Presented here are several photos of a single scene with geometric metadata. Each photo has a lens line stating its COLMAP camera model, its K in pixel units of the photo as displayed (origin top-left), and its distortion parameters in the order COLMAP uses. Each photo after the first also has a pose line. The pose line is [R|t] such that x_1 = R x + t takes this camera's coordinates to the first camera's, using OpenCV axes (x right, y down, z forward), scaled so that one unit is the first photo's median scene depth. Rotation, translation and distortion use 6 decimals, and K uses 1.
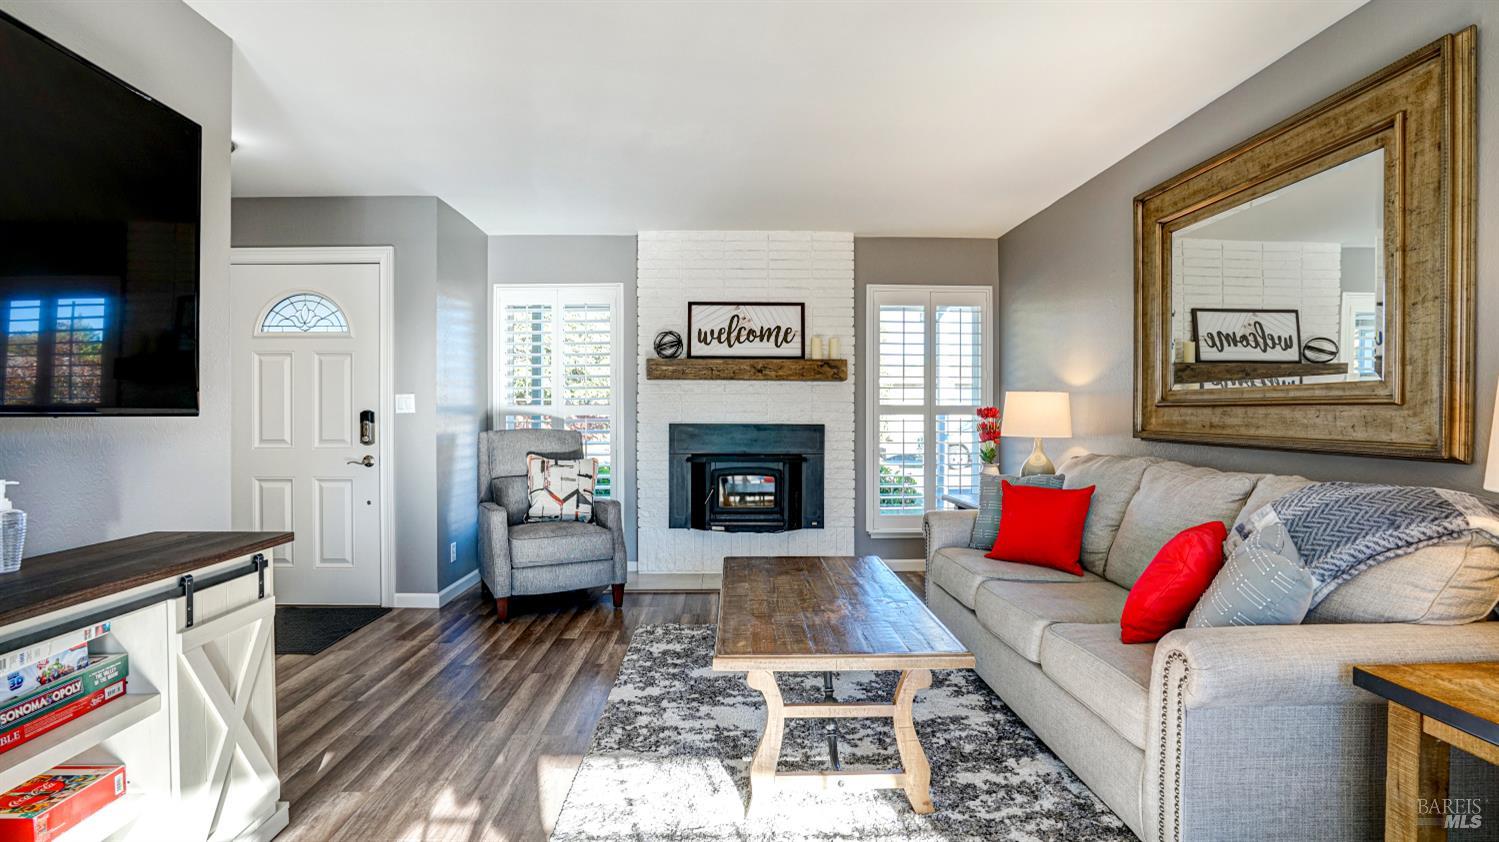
lens RADIAL K [[687.9, 0, 743.5], [0, 687.9, 420.8], [0, 0, 1]] dist [-0.063639, 0.023312]
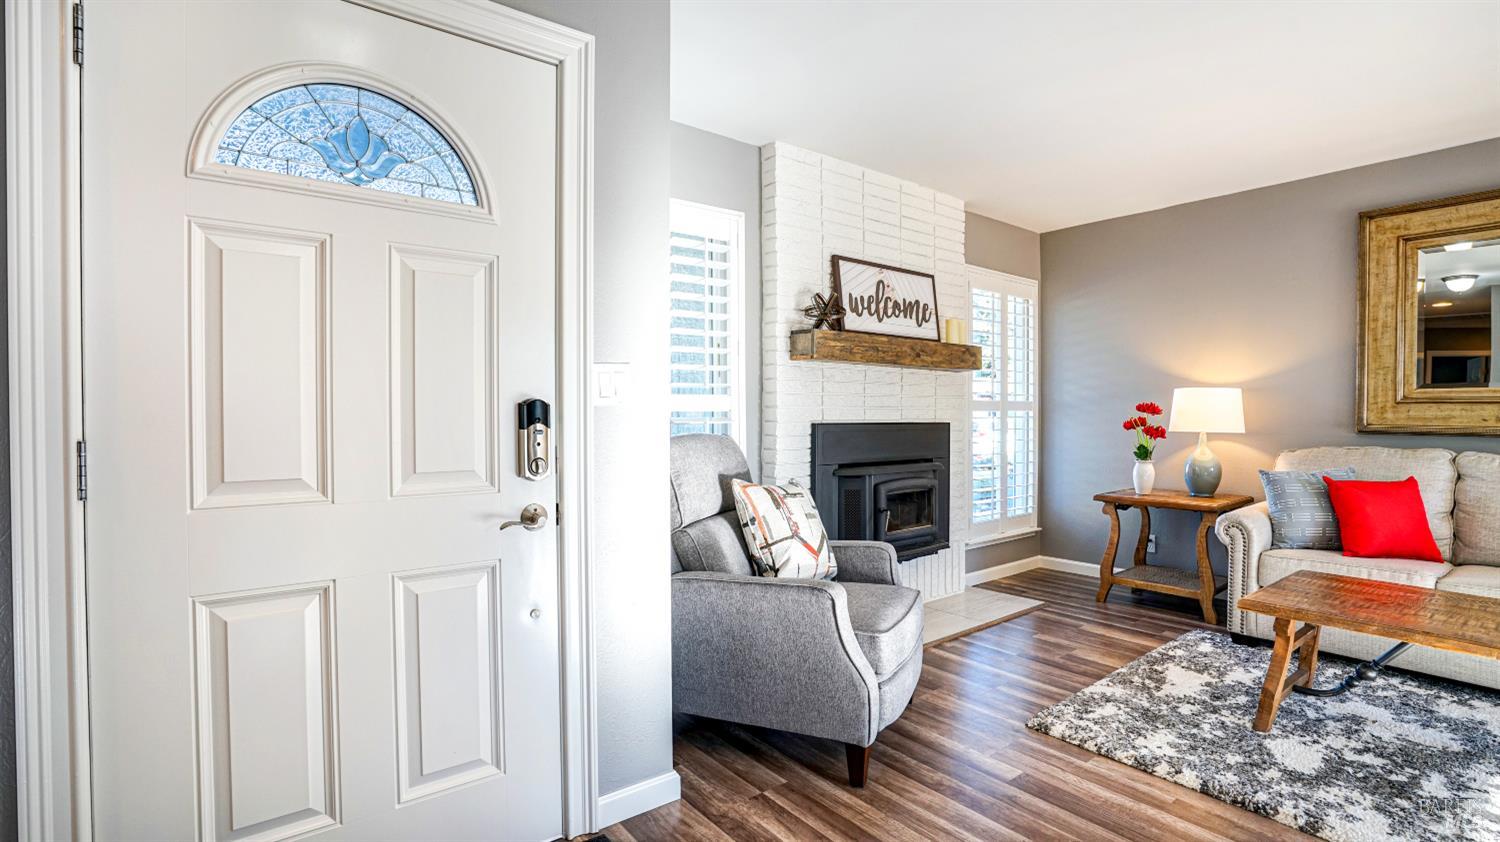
lens RADIAL K [[688.4, 0, 744.0], [0, 688.4, 420.8], [0, 0, 1]] dist [-0.063639, 0.023312]
pose [[0.812161, -0.008042, 0.583379, -0.582983], [0.006631, 0.999968, 0.004552, -0.002404], [-0.583396, 0.000171, 0.812188, 0.473145]]
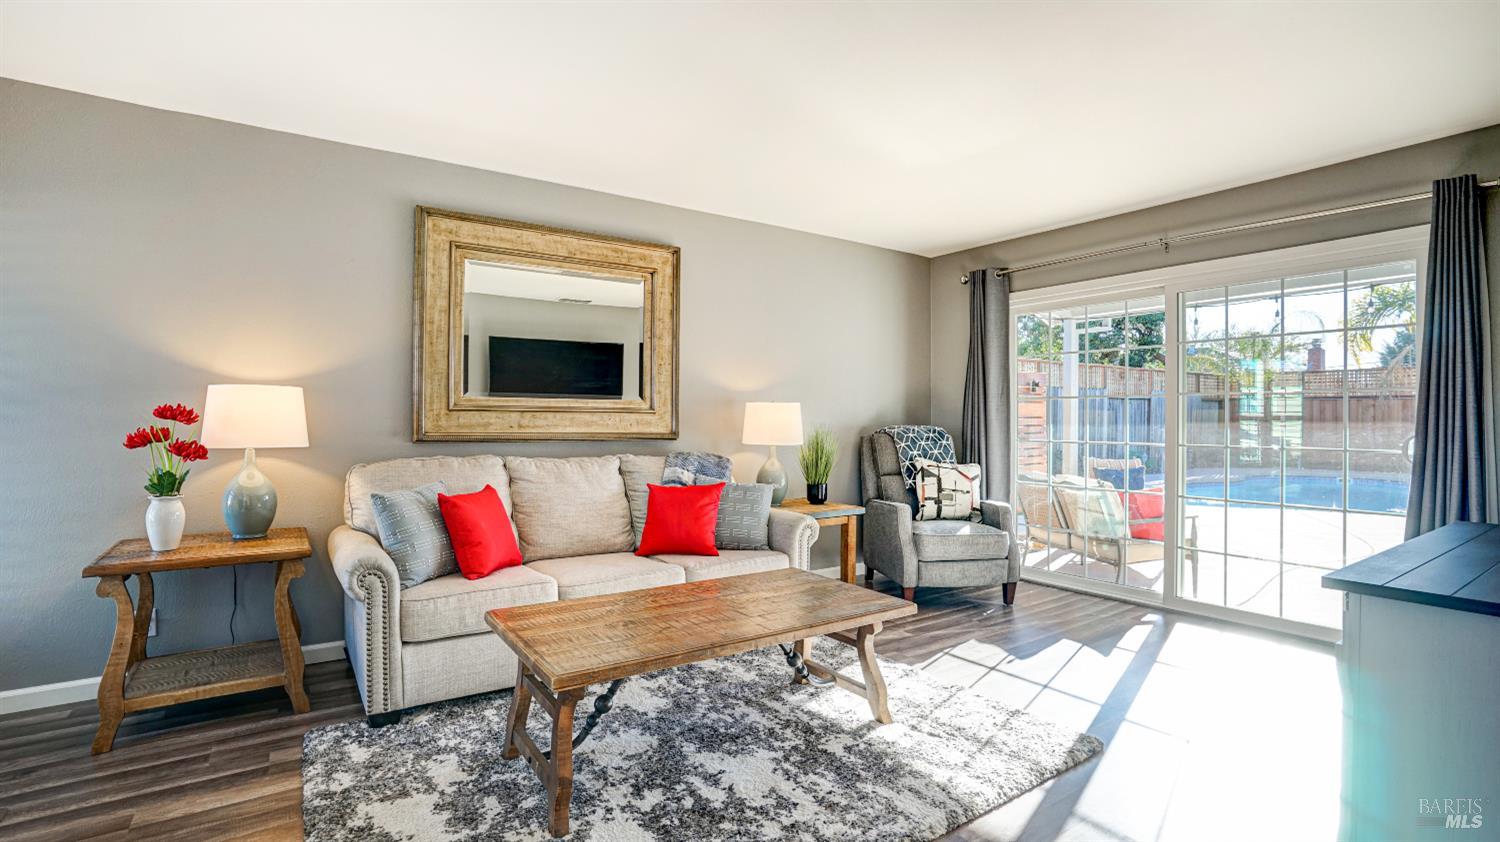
lens RADIAL K [[688.4, 0, 744.0], [0, 688.4, 420.8], [0, 0, 1]] dist [-0.063639, 0.023312]
pose [[-0.538224, -0.006546, 0.842776, -0.370901], [0.002982, 0.999949, 0.009671, -0.008470], [-0.842797, 0.007718, -0.538177, 0.761251]]
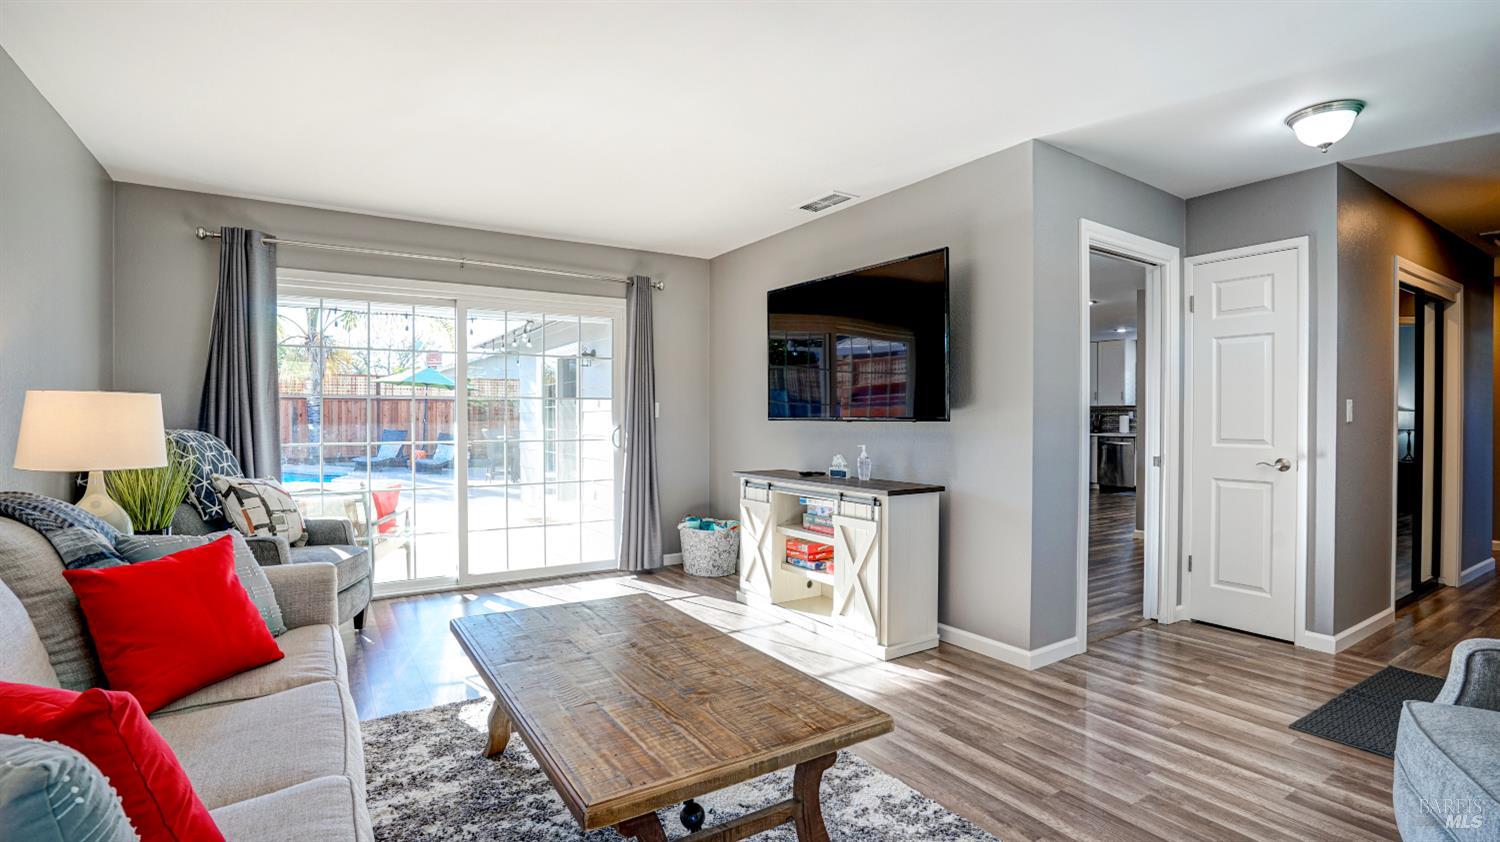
lens RADIAL K [[688.4, 0, 744.0], [0, 688.4, 420.8], [0, 0, 1]] dist [-0.063639, 0.023312]
pose [[-0.855549, 0.002952, -0.517713, 0.202007], [-0.003182, 0.999935, 0.010961, -0.009802], [0.517712, 0.011025, -0.855484, 0.886566]]
